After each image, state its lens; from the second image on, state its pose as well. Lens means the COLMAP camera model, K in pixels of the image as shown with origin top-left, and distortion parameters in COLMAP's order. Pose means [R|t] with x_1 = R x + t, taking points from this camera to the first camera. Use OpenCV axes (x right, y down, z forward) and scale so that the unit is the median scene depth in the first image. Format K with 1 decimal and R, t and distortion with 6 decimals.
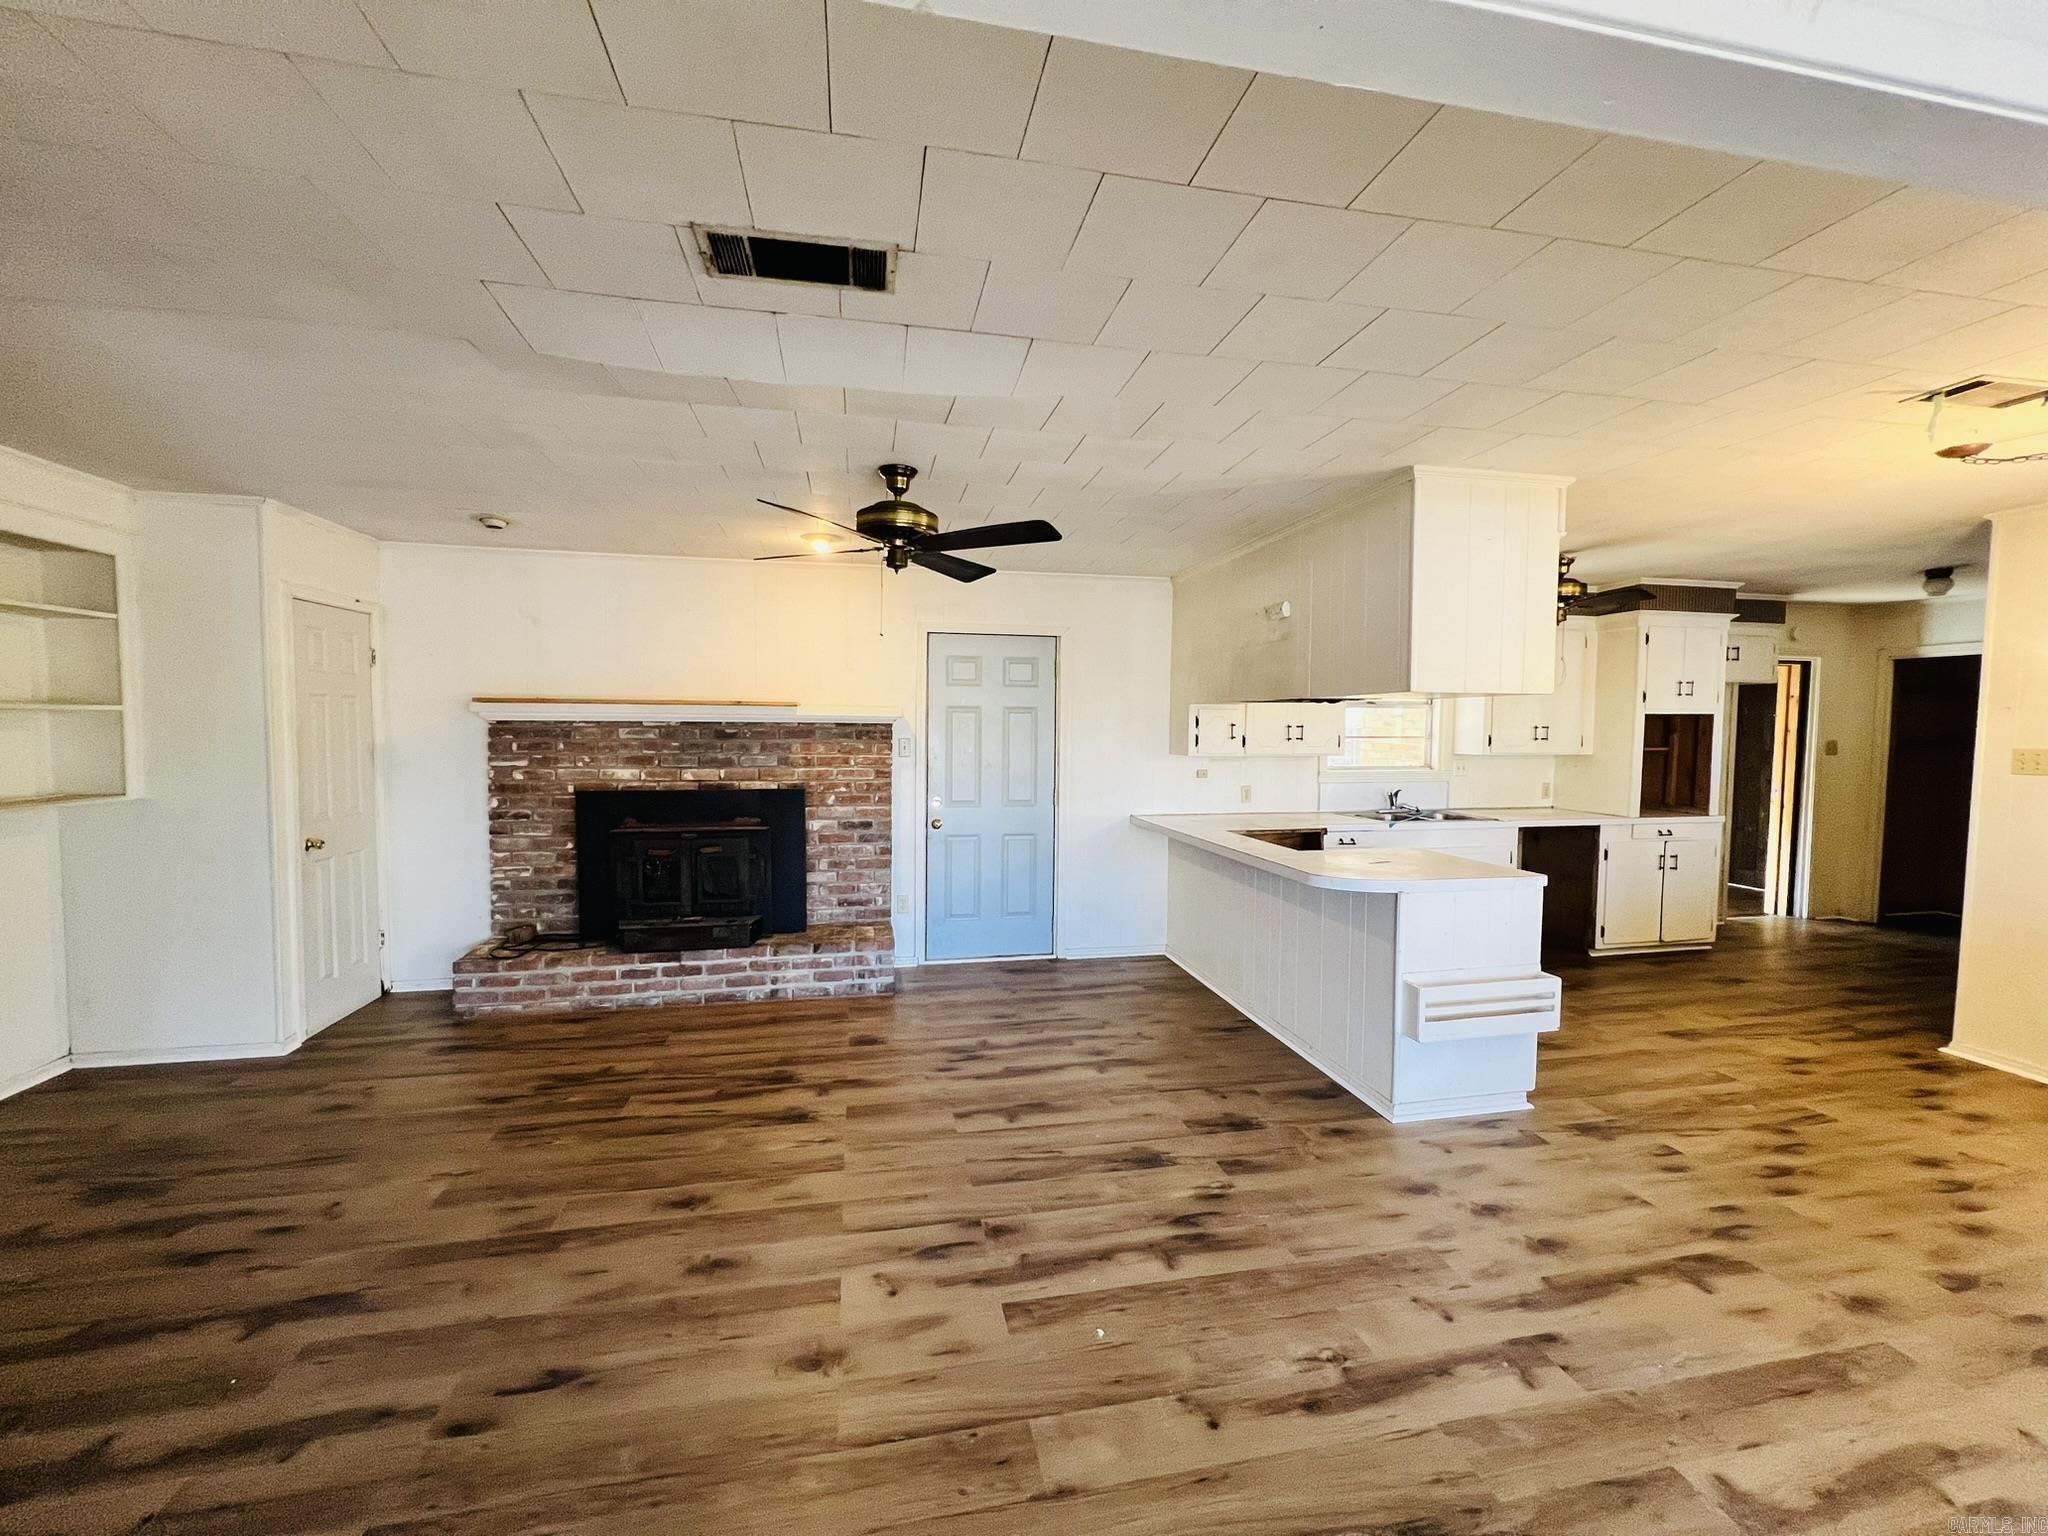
lens RADIAL K [[818.6, 0, 1021.9], [0, 818.6, 764.5], [0, 0, 1]] dist [-0.002245, 0.001318]
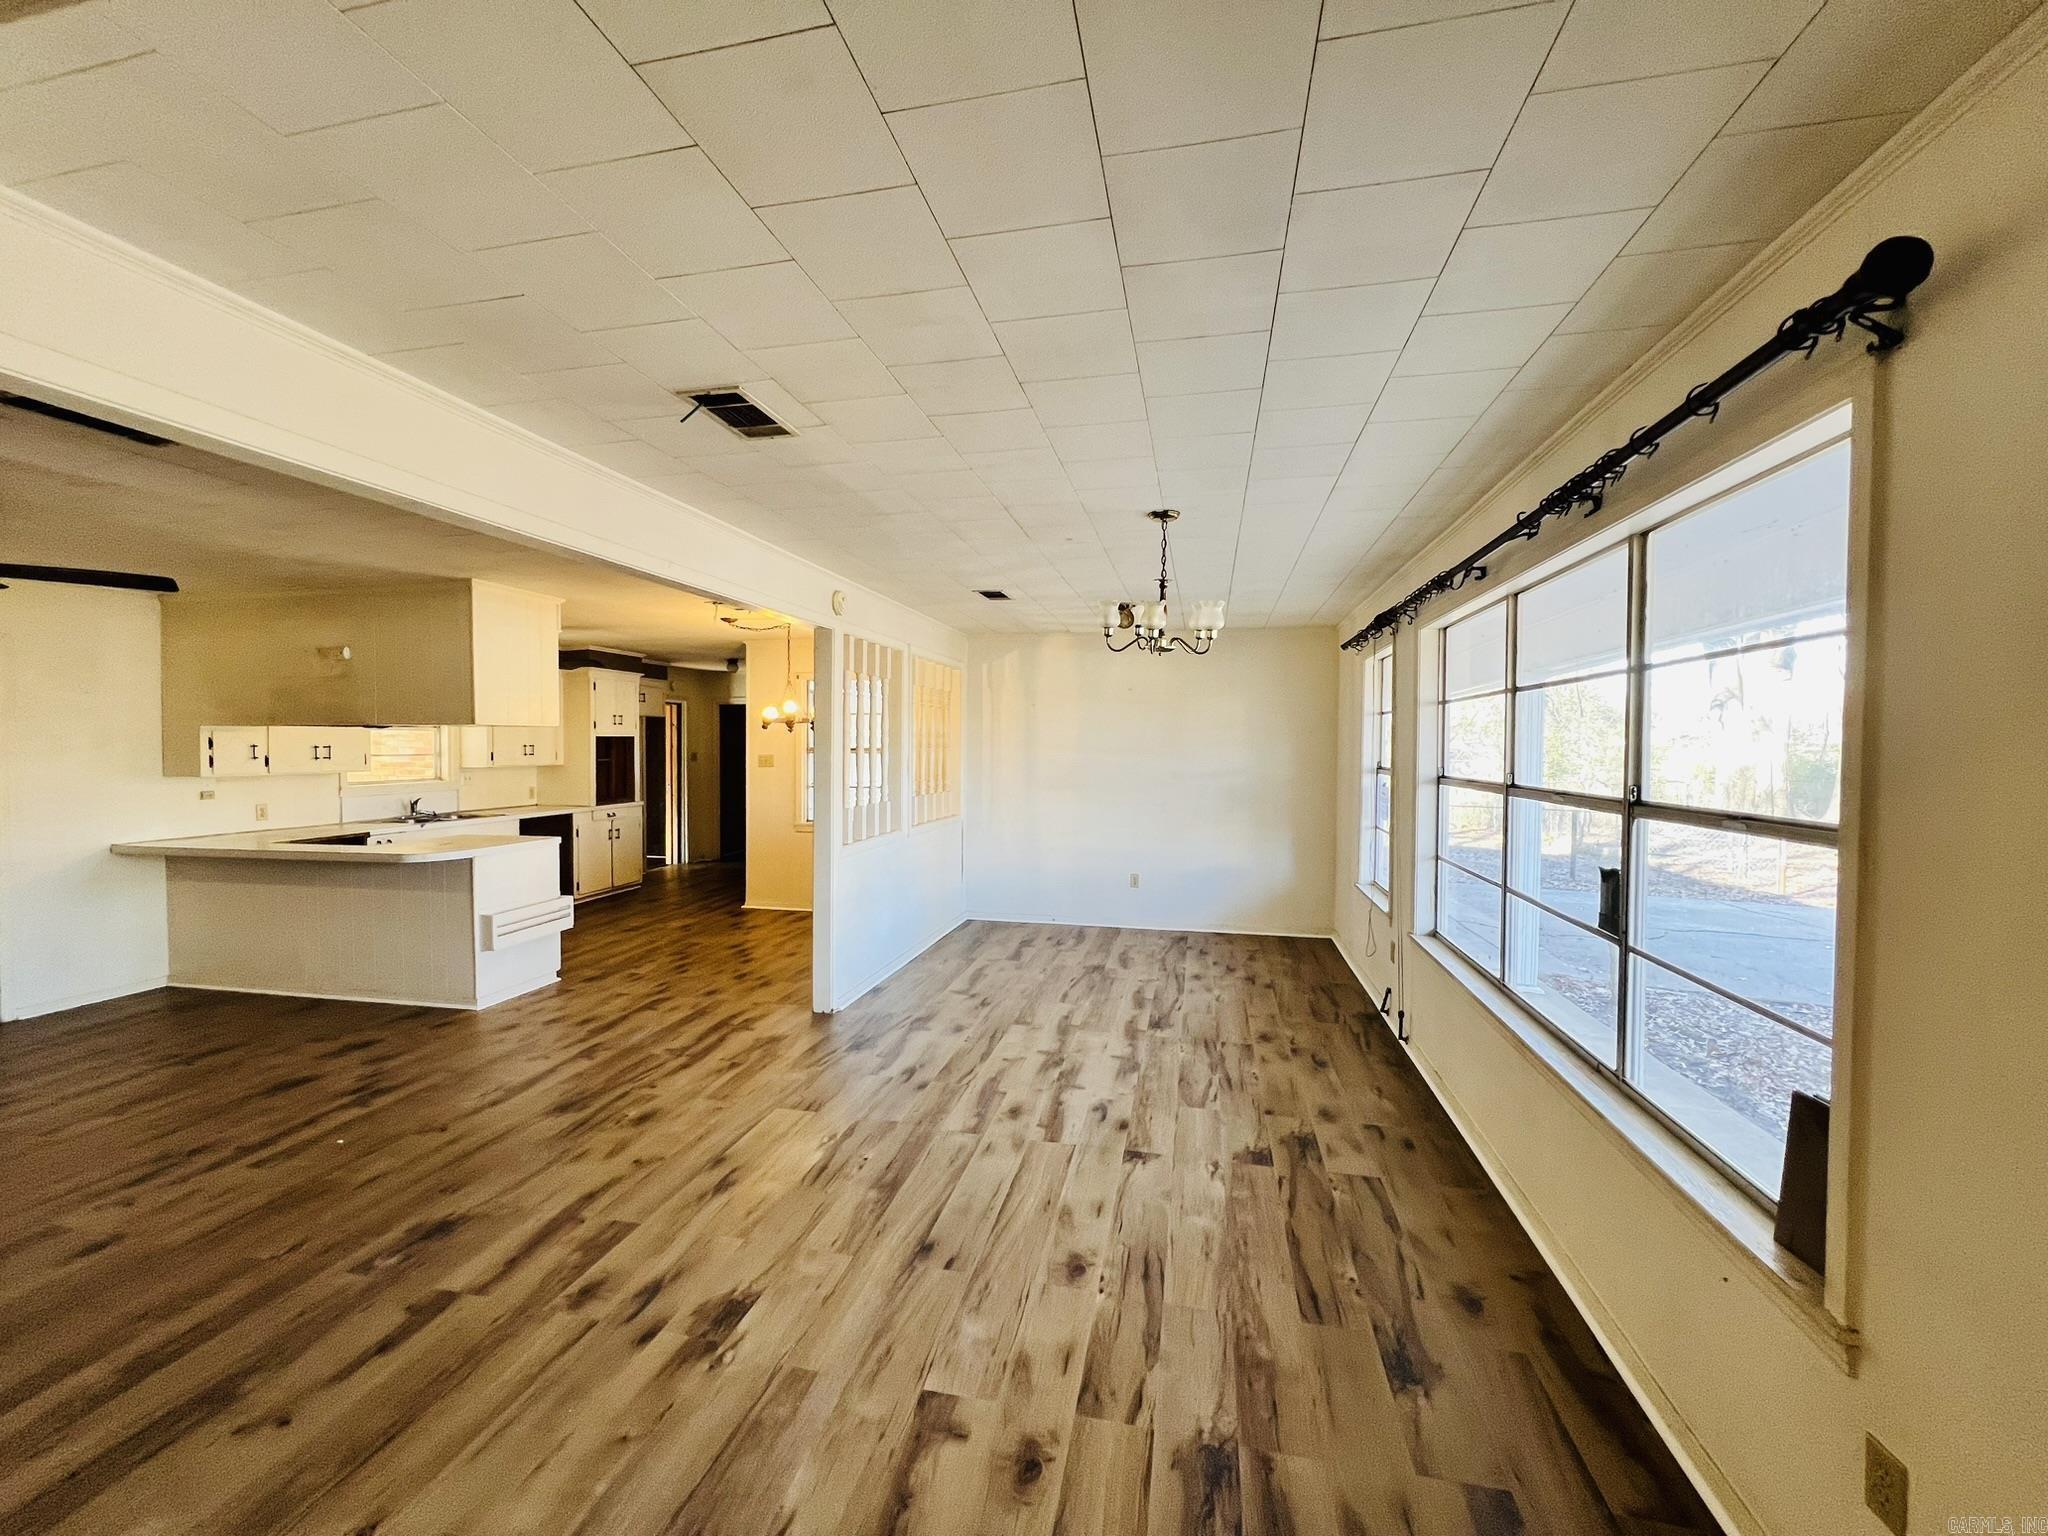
lens RADIAL K [[818.6, 0, 1023.1], [0, 818.6, 762.8], [0, 0, 1]] dist [-0.002245, 0.001318]
pose [[0.401208, -0.026786, 0.915595, -0.325206], [0.046471, 0.998880, 0.008859, 0.010535], [-0.914808, 0.038995, 0.402003, -0.345283]]
